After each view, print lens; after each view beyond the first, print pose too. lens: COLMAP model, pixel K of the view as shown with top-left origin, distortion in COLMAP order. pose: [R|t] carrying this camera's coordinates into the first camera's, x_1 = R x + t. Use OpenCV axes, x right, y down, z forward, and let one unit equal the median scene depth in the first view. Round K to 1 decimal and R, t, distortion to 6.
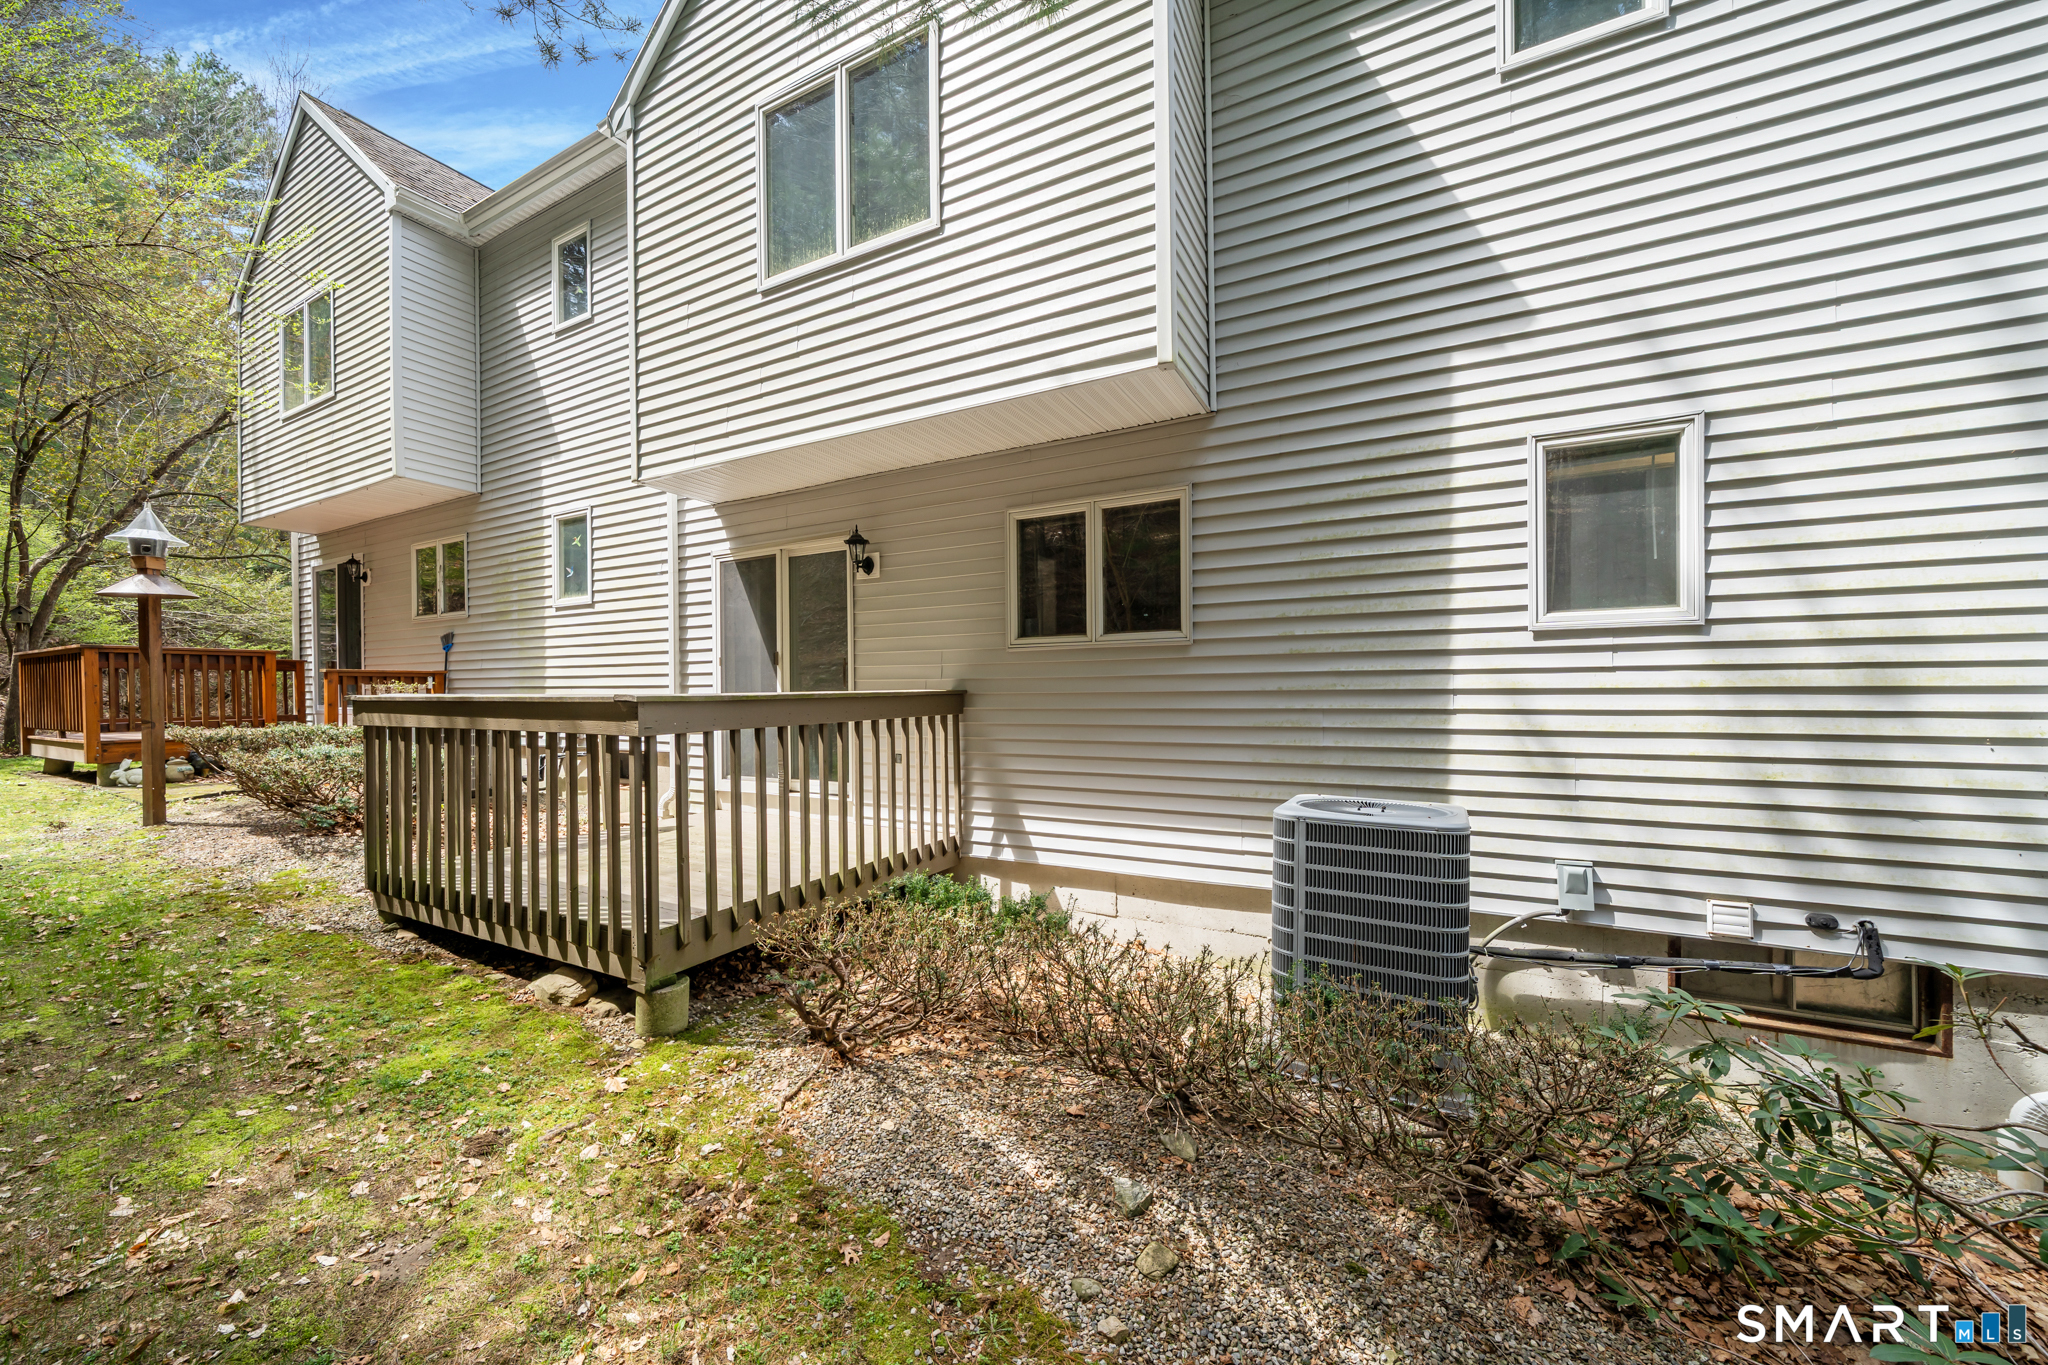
lens RADIAL K [[763.0, 0, 1022.3], [0, 763.0, 690.4], [0, 0, 1]] dist [0.000039, 0.000013]
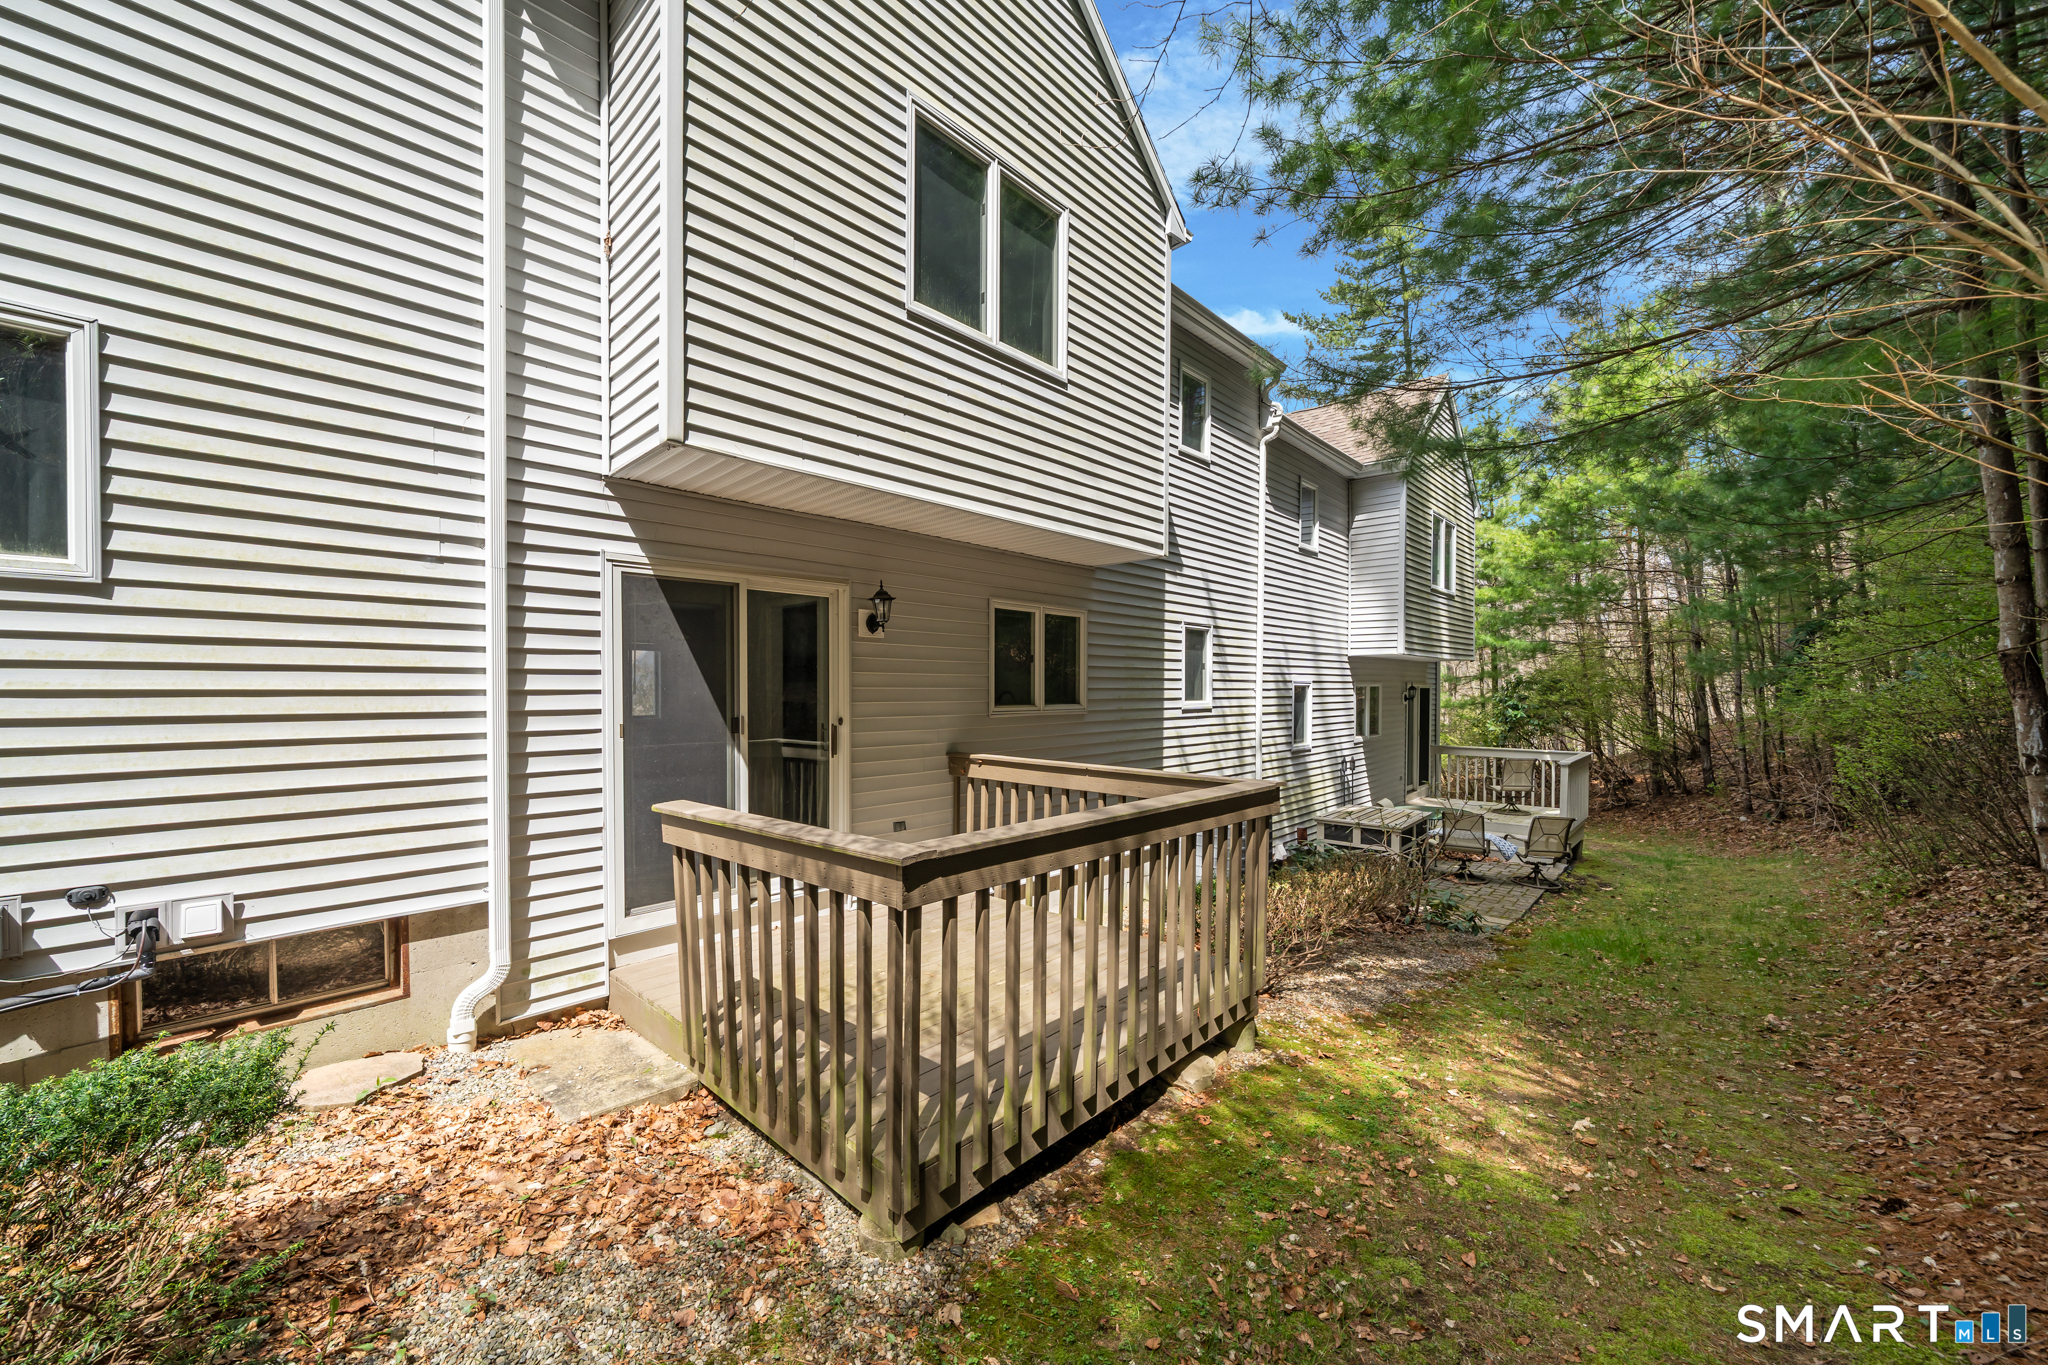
lens RADIAL K [[763.0, 0, 1022.0], [0, 763.0, 694.8], [0, 0, 1]] dist [0.000039, 0.000013]
pose [[0.243794, -0.003599, 0.969820, -1.168473], [-0.010406, 0.999926, 0.006327, -0.095392], [-0.969771, -0.011634, 0.243739, 0.670348]]
